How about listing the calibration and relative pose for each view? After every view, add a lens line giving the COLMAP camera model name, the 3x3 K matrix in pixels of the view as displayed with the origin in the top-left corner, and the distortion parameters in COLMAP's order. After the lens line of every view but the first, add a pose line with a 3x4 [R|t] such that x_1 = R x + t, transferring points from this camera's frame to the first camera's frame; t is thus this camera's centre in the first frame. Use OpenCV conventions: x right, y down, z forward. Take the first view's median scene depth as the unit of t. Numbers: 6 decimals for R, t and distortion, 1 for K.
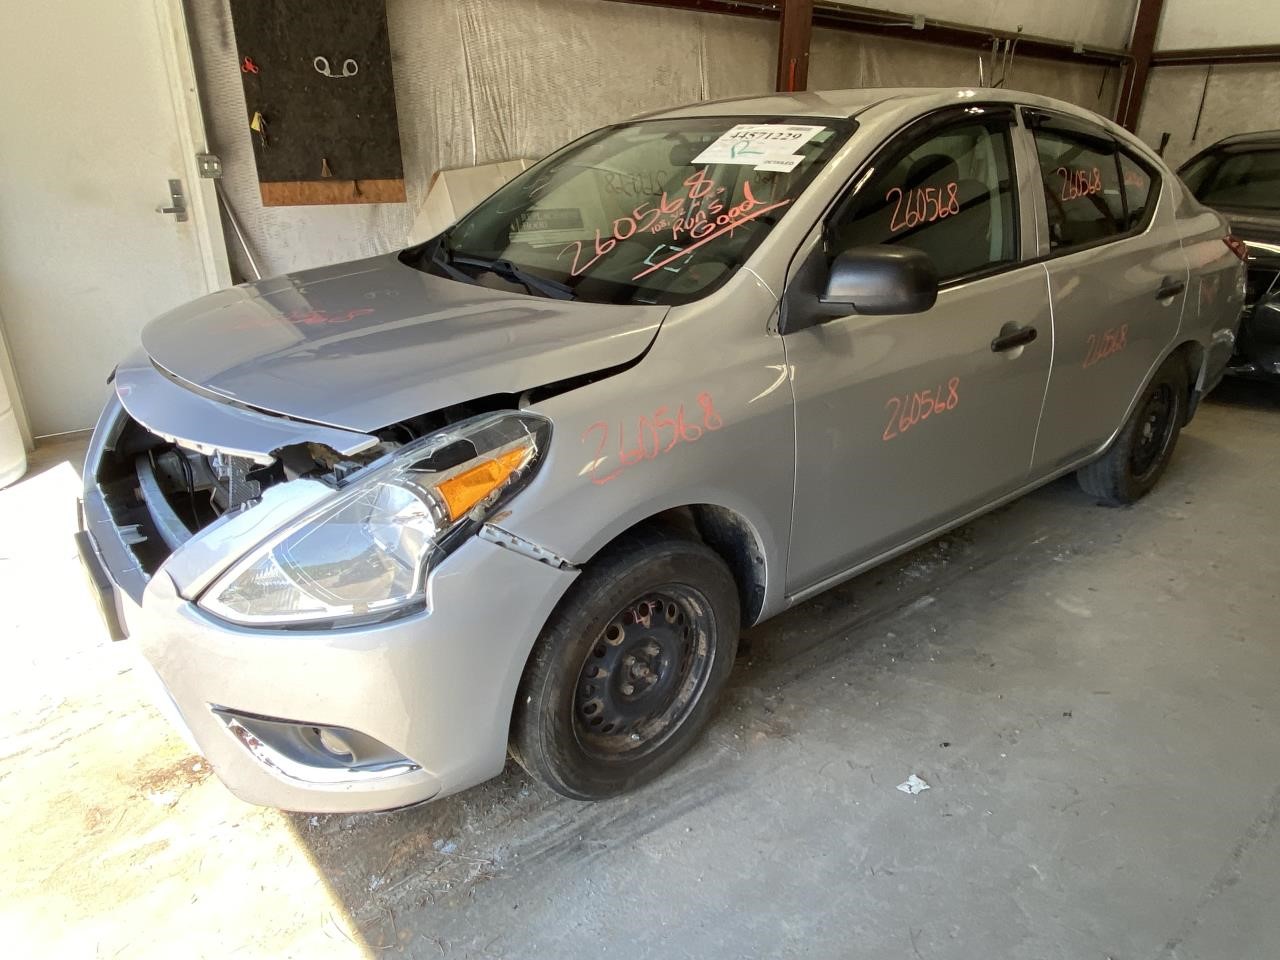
lens RADIAL K [[835.0, 0, 641.2], [0, 835.0, 499.2], [0, 0, 1]] dist [0.061252, -0.074039]
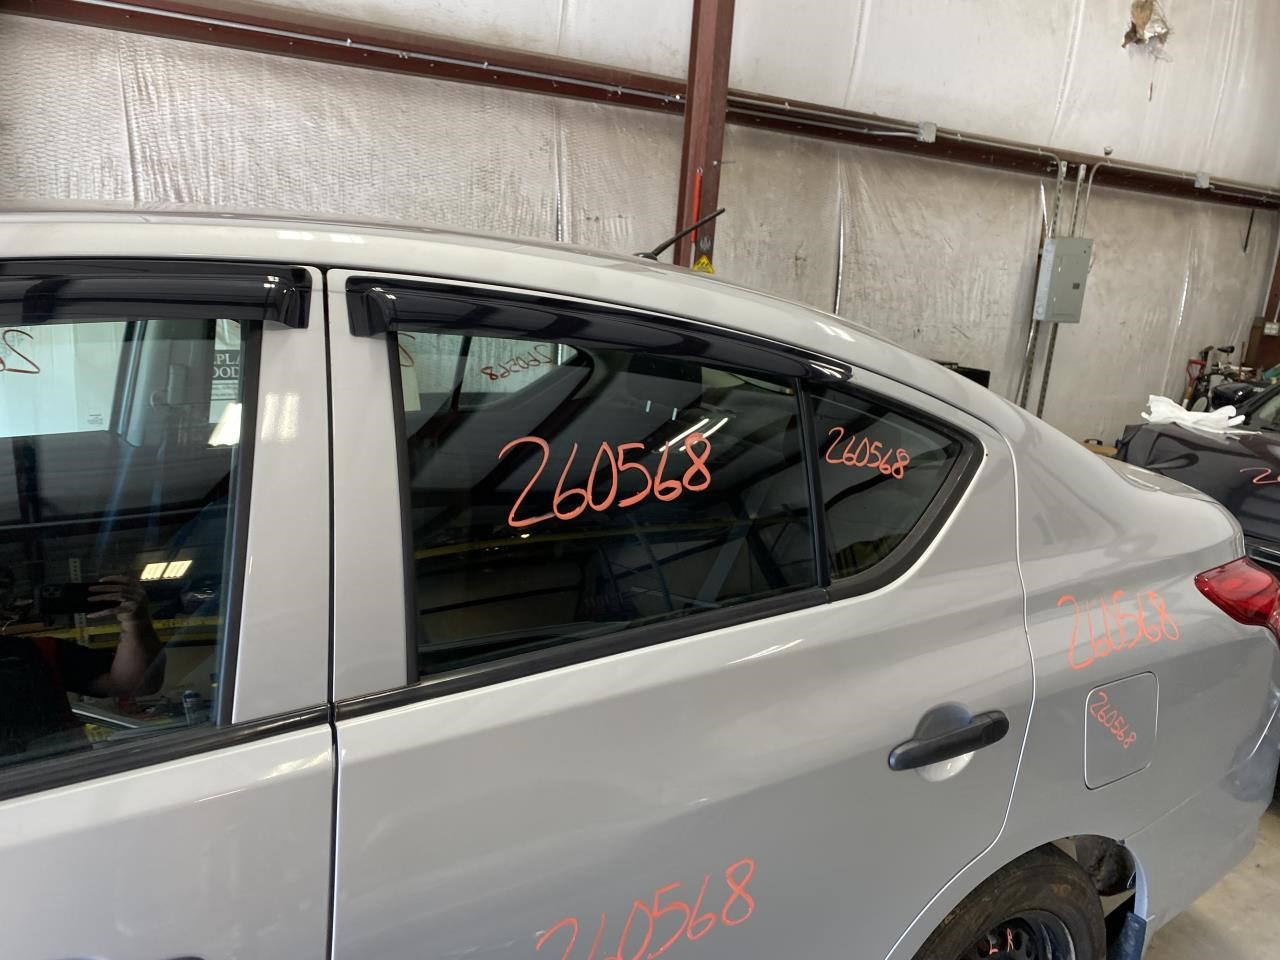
lens RADIAL K [[976.6, 0, 640.0], [0, 976.6, 480.0], [0, 0, 1]] dist [0.006499, -0.002637]
pose [[0.985812, 0.099229, -0.135379, 0.357475], [-0.121013, 0.979083, -0.163559, -0.182803], [0.116317, 0.177621, 0.977201, 0.350804]]
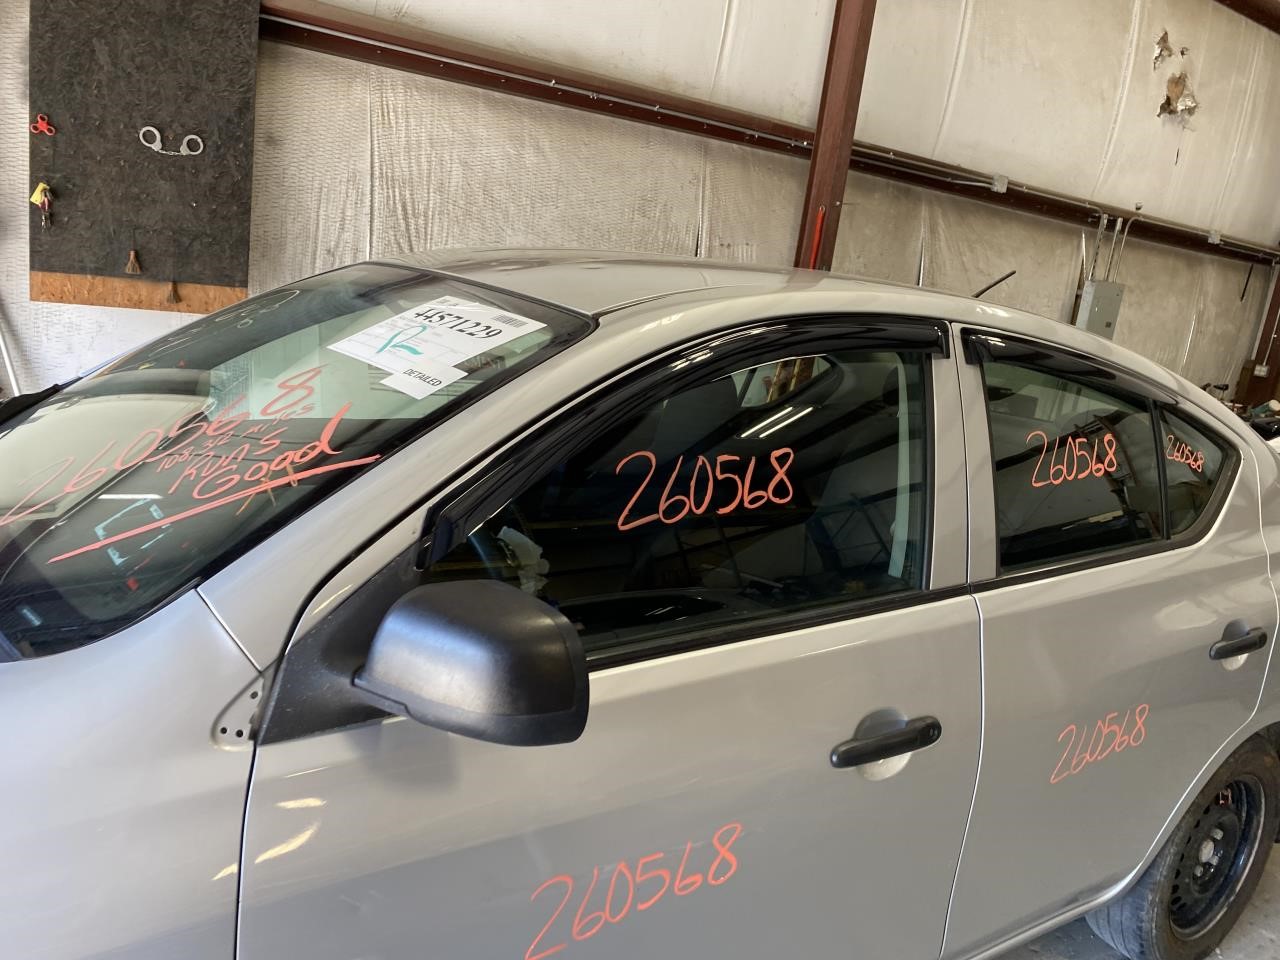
lens RADIAL K [[978.7, 0, 647.4], [0, 978.7, 485.7], [0, 0, 1]] dist [0.012052, -0.008869]
pose [[0.986862, 0.144230, -0.072805, 0.165988], [-0.154888, 0.972779, -0.172369, -0.114362], [0.045963, 0.181381, 0.982338, 0.190059]]
